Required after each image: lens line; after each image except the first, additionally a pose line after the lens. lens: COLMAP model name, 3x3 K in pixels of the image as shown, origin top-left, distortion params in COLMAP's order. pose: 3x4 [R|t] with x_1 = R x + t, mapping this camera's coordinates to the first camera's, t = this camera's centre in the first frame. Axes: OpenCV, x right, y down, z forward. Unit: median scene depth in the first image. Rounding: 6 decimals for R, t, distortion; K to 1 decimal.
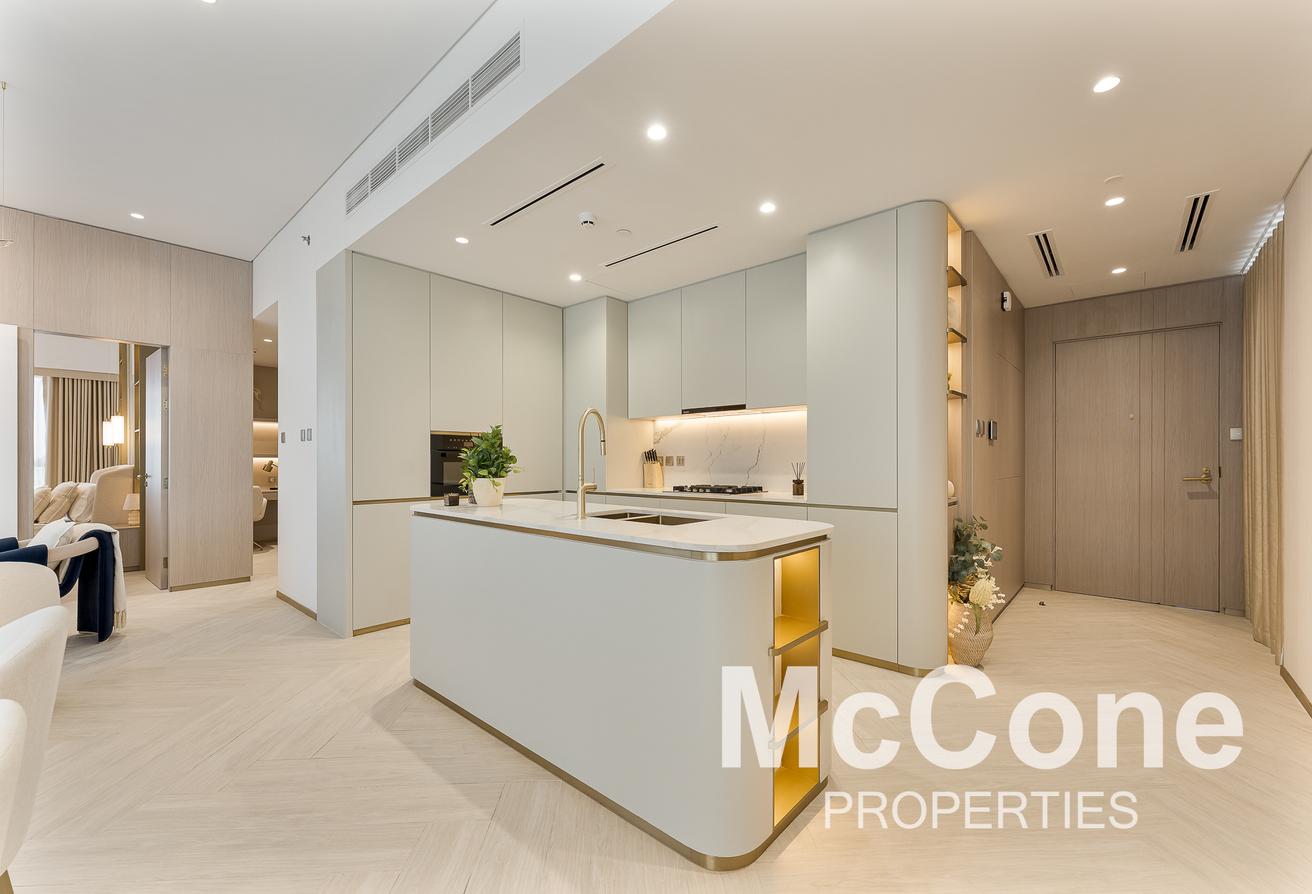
lens RADIAL K [[538.2, 0, 655.1], [0, 538.2, 452.4], [0, 0, 1]] dist [-0.003802, -0.000443]
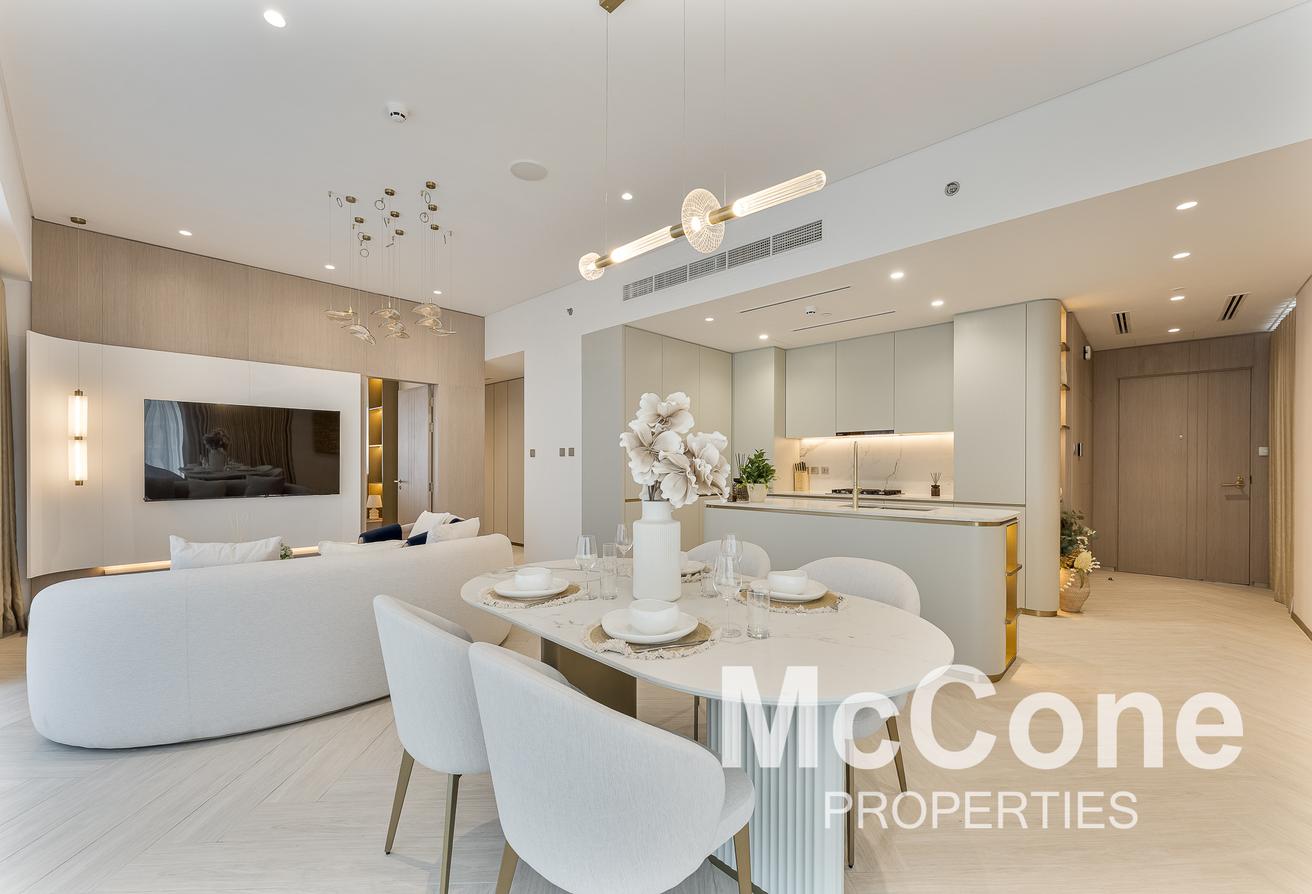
lens RADIAL K [[538.2, 0, 651.3], [0, 538.2, 460.3], [0, 0, 1]] dist [-0.003802, -0.000443]
pose [[0.999425, 0.000621, -0.033910, -0.413476], [-0.000433, 0.999985, 0.005541, -0.020090], [0.033913, -0.005523, 0.999410, -0.403450]]
